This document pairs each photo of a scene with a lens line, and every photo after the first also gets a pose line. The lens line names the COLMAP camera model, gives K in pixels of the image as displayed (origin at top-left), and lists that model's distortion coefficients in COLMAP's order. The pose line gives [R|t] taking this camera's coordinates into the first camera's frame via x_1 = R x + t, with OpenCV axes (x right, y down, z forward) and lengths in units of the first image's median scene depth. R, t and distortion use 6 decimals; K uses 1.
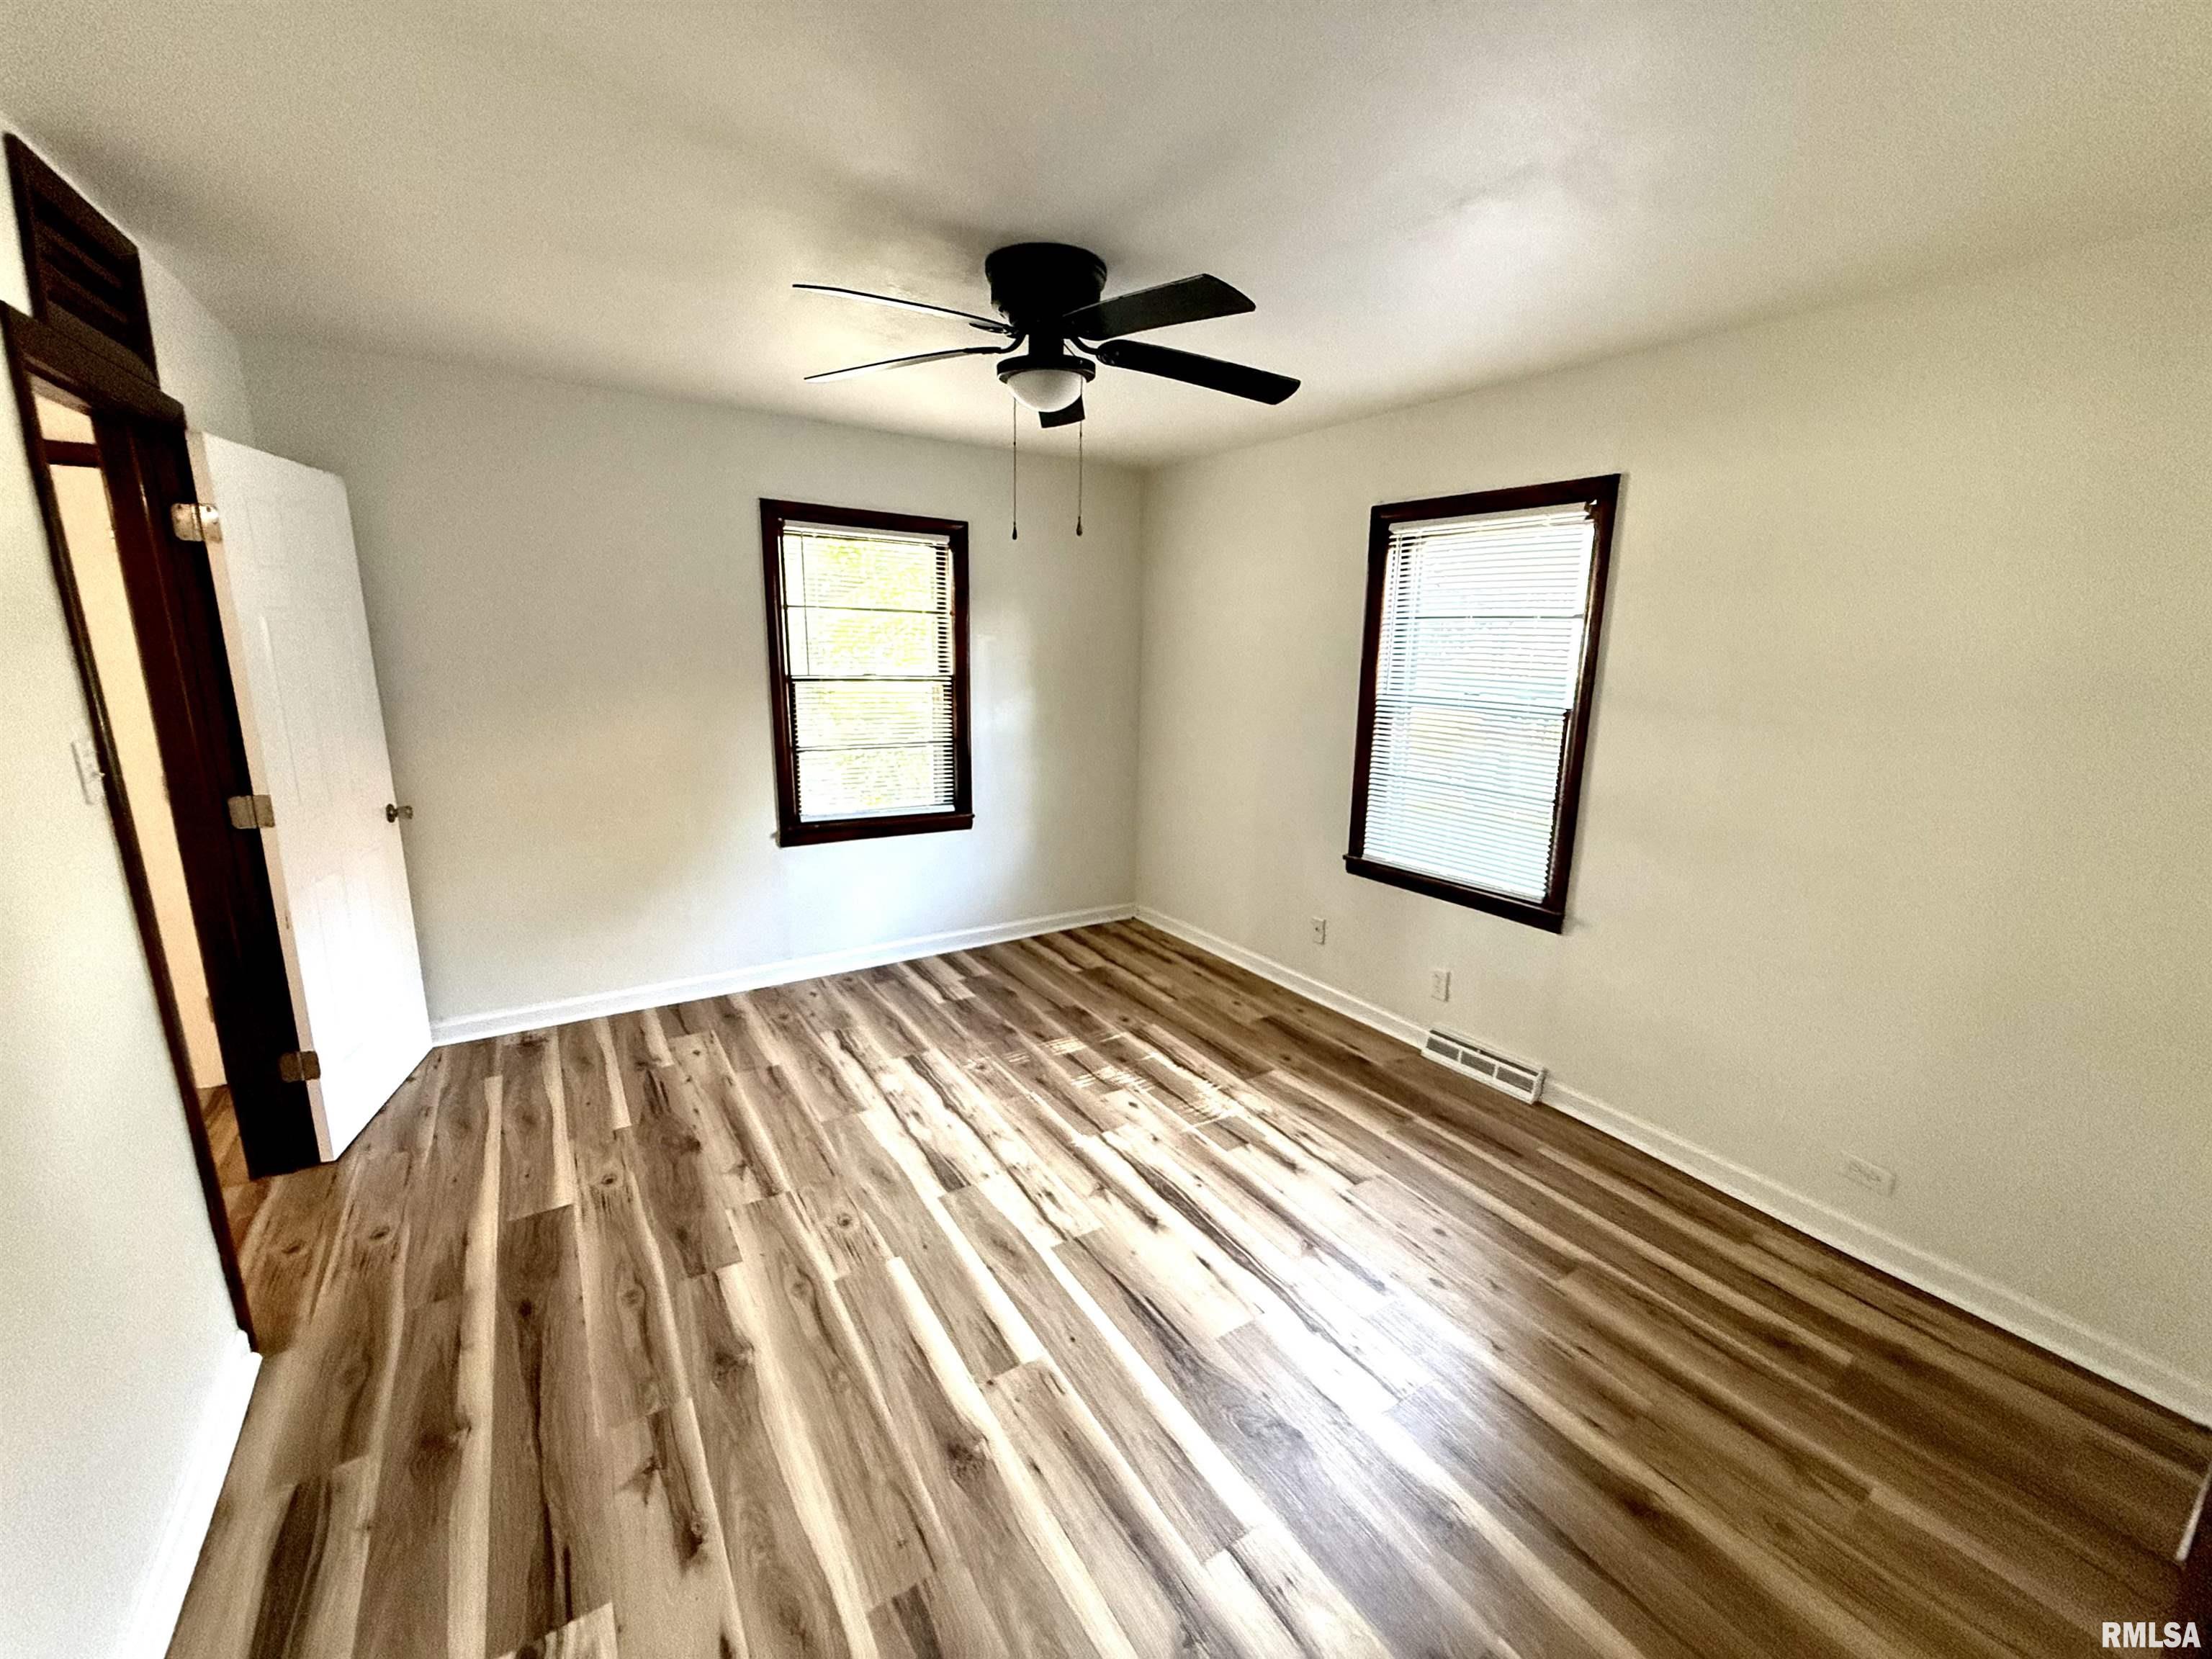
lens RADIAL K [[882.7, 0, 1096.0], [0, 882.7, 827.7], [0, 0, 1]] dist [-0.000840, -0.000560]
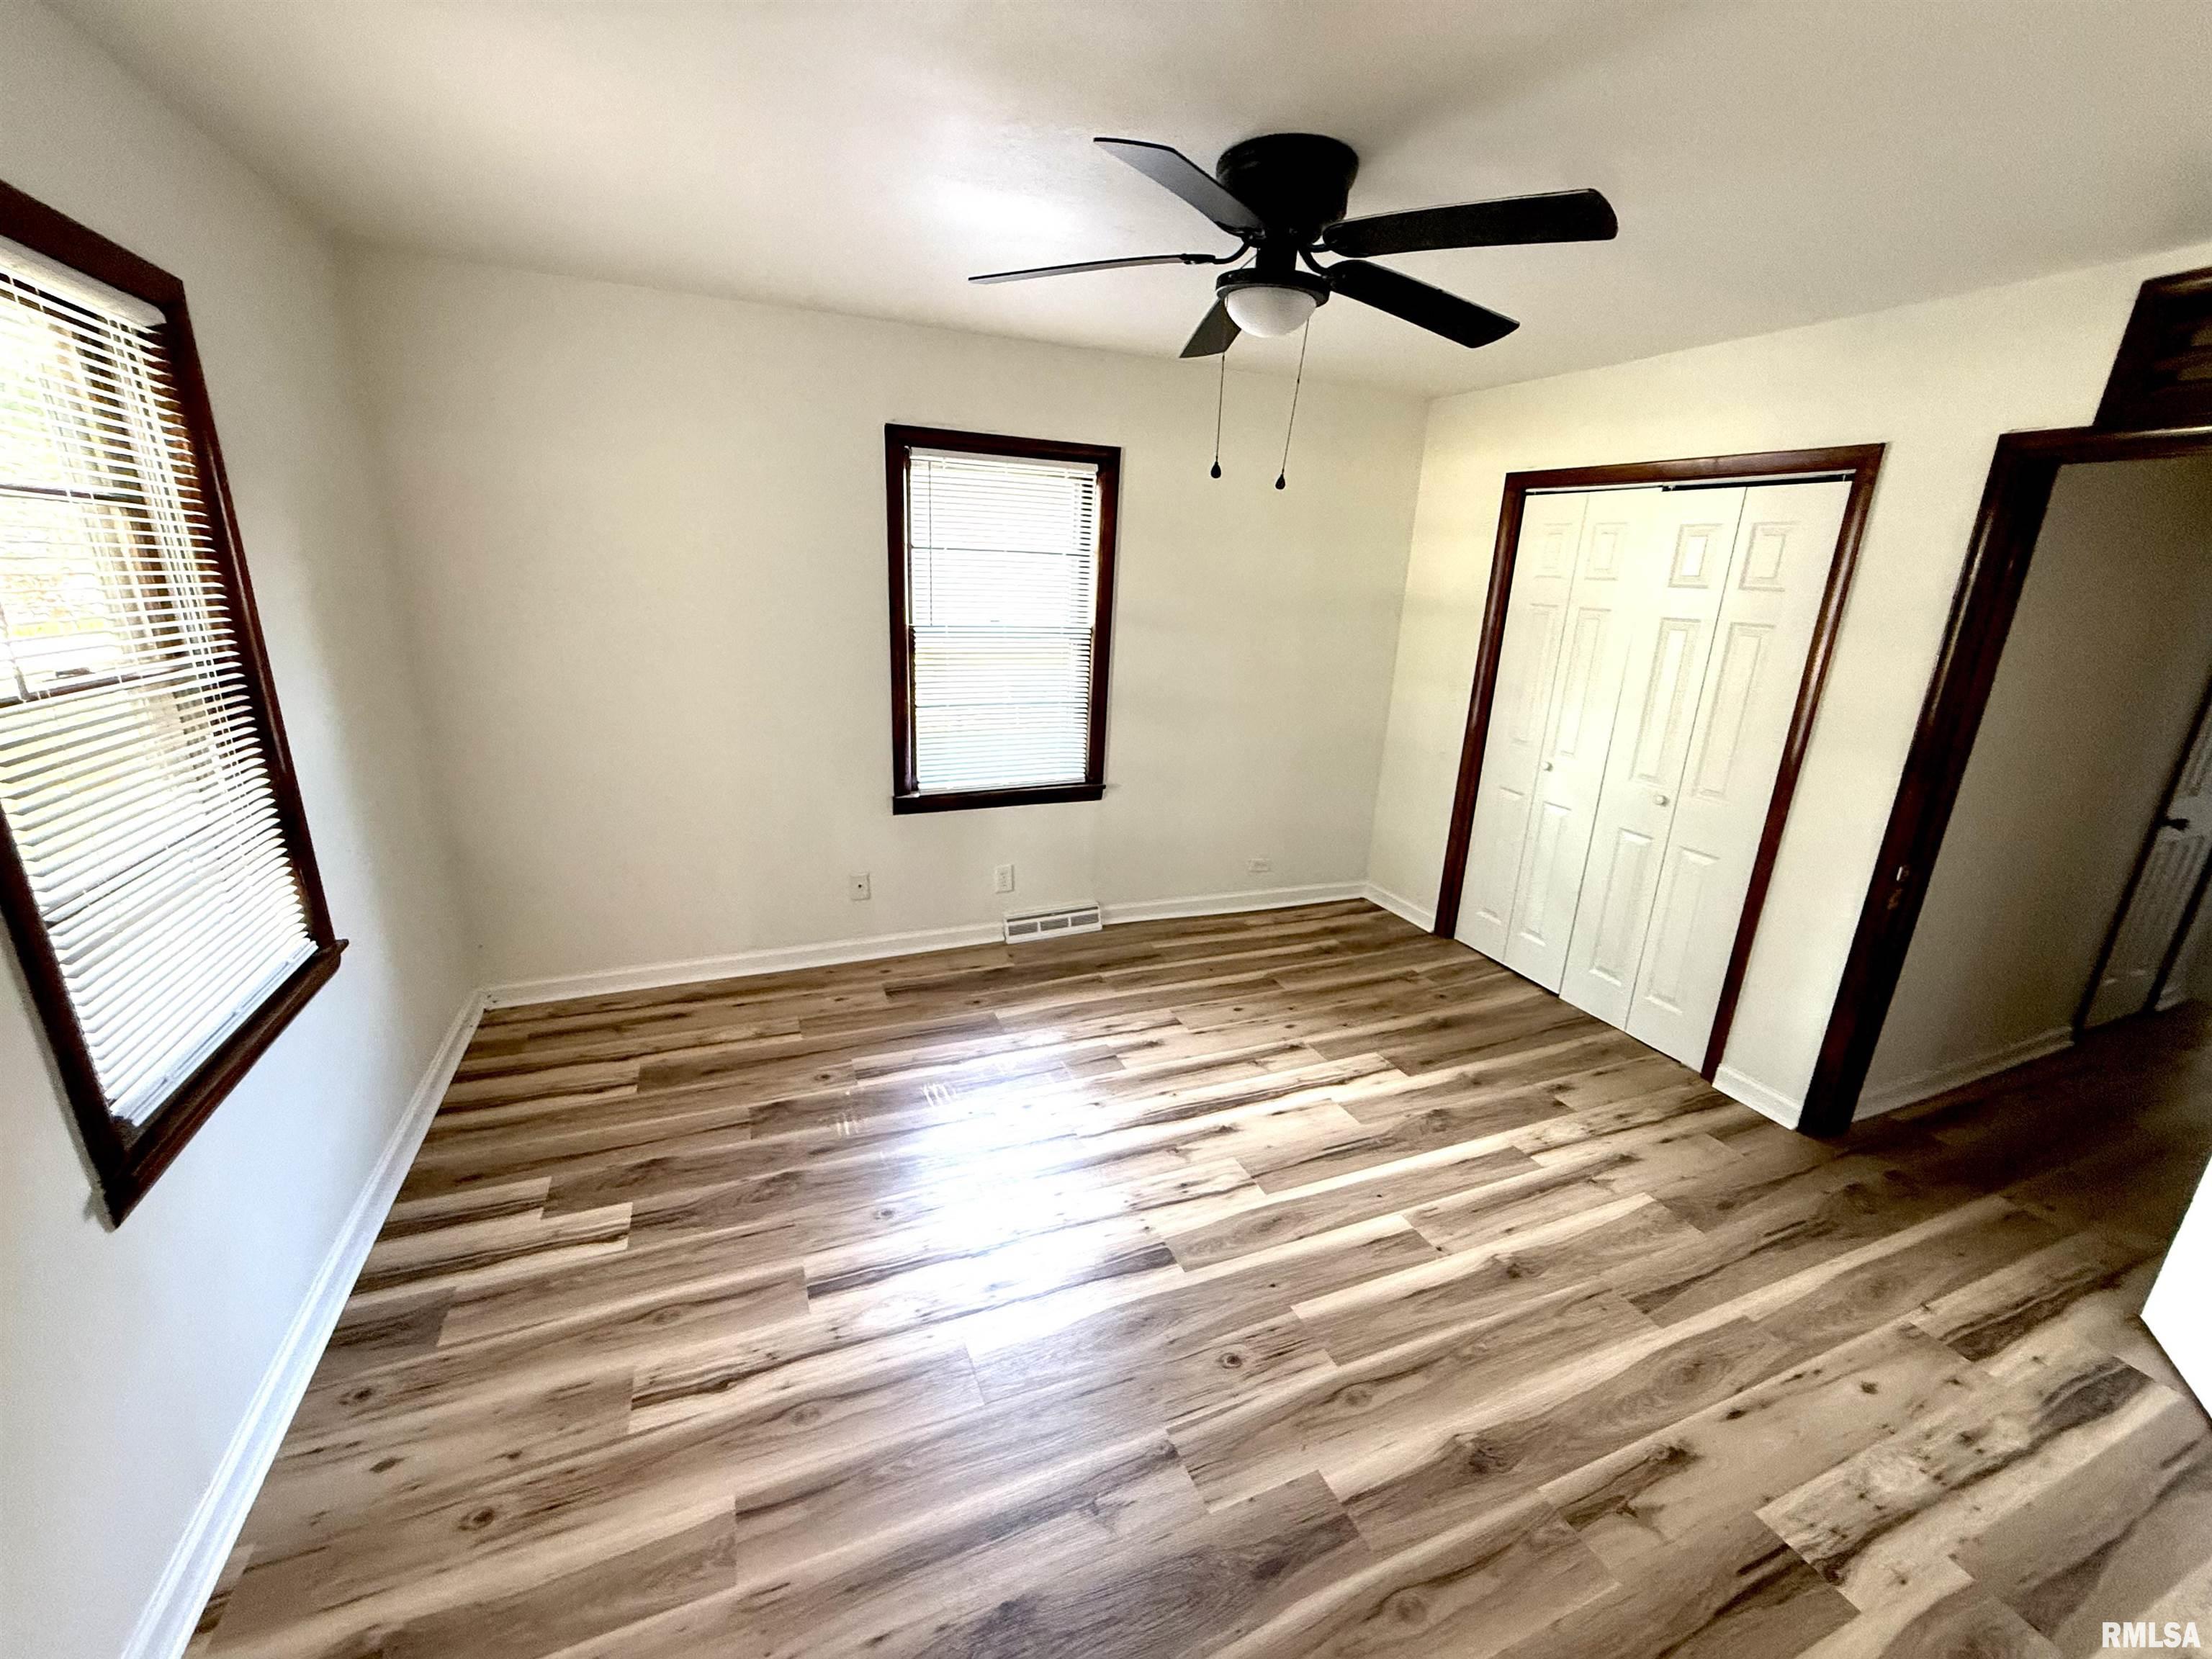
lens RADIAL K [[882.7, 0, 1096.0], [0, 882.7, 827.7], [0, 0, 1]] dist [-0.000840, -0.000560]
pose [[0.174186, -0.292252, 0.940345, -0.785176], [0.173247, 0.949143, 0.262895, -0.202238], [-0.969353, 0.117119, 0.215959, 0.771648]]
